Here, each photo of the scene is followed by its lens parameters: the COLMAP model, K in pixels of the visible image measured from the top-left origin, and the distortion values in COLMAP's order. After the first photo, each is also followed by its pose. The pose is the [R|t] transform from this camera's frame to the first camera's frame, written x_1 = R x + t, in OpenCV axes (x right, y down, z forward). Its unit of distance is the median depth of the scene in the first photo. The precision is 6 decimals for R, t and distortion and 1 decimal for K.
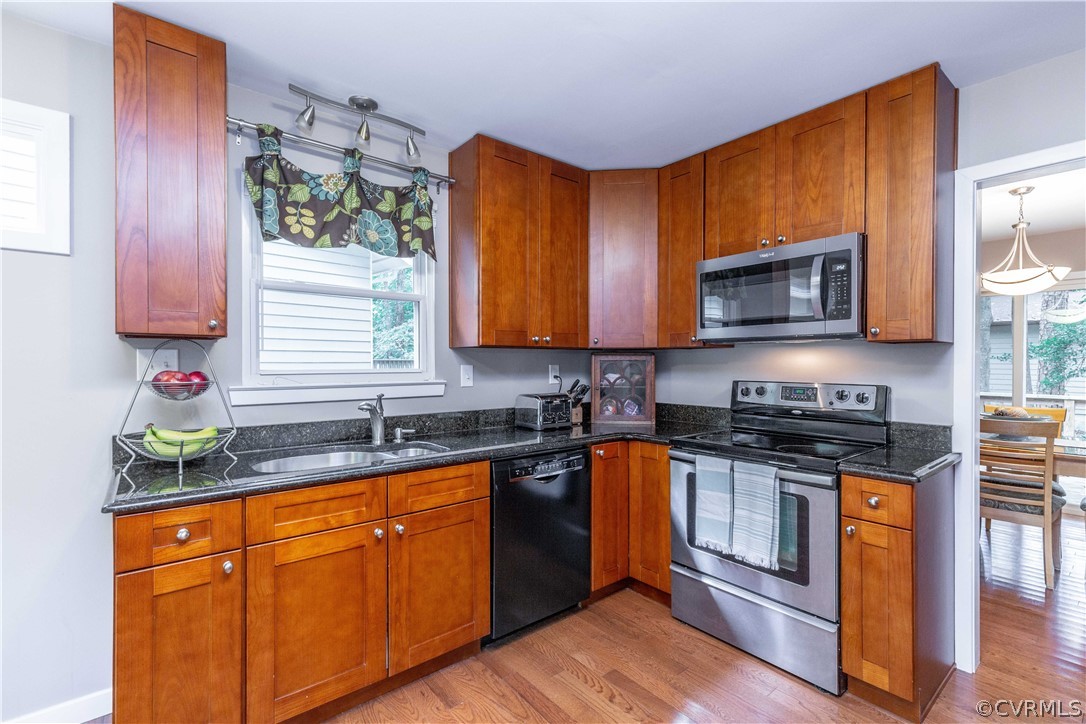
lens RADIAL K [[485.1, 0, 563.8], [0, 485.1, 366.5], [0, 0, 1]] dist [0.009352, -0.002965]
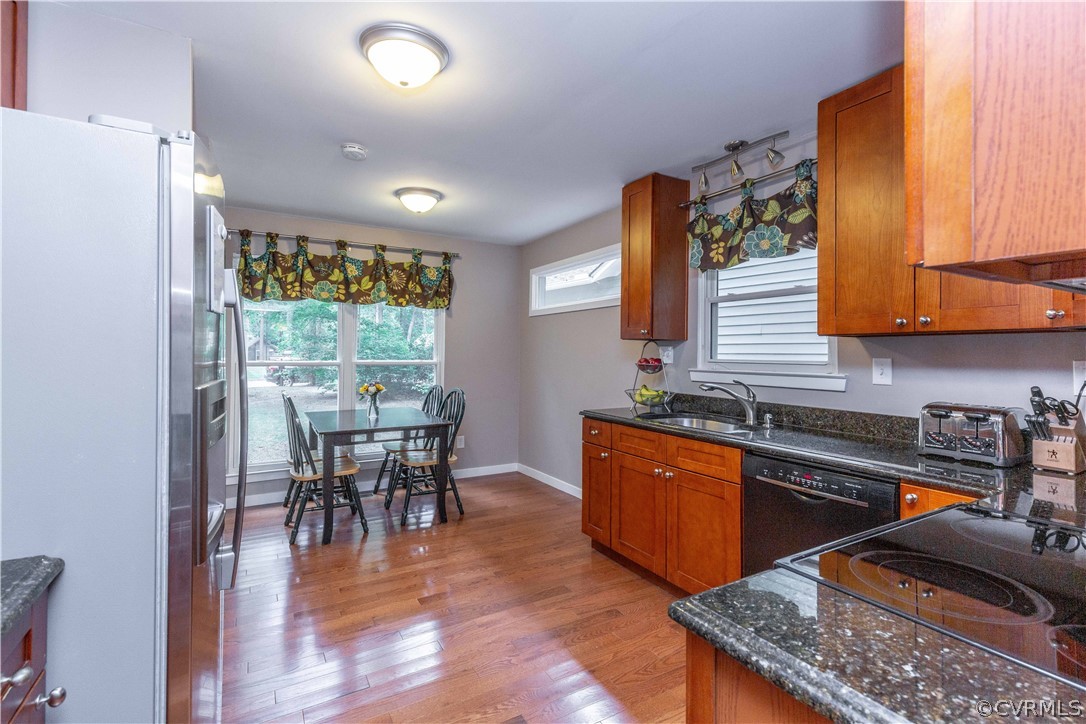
lens RADIAL K [[485.1, 0, 542.5], [0, 485.1, 352.6], [0, 0, 1]] dist [0.009352, -0.002965]
pose [[-0.159561, -0.003006, -0.987184, 0.814237], [-0.019364, 0.999812, 0.000086, -0.001640], [0.986998, 0.019130, -0.159589, 0.658826]]
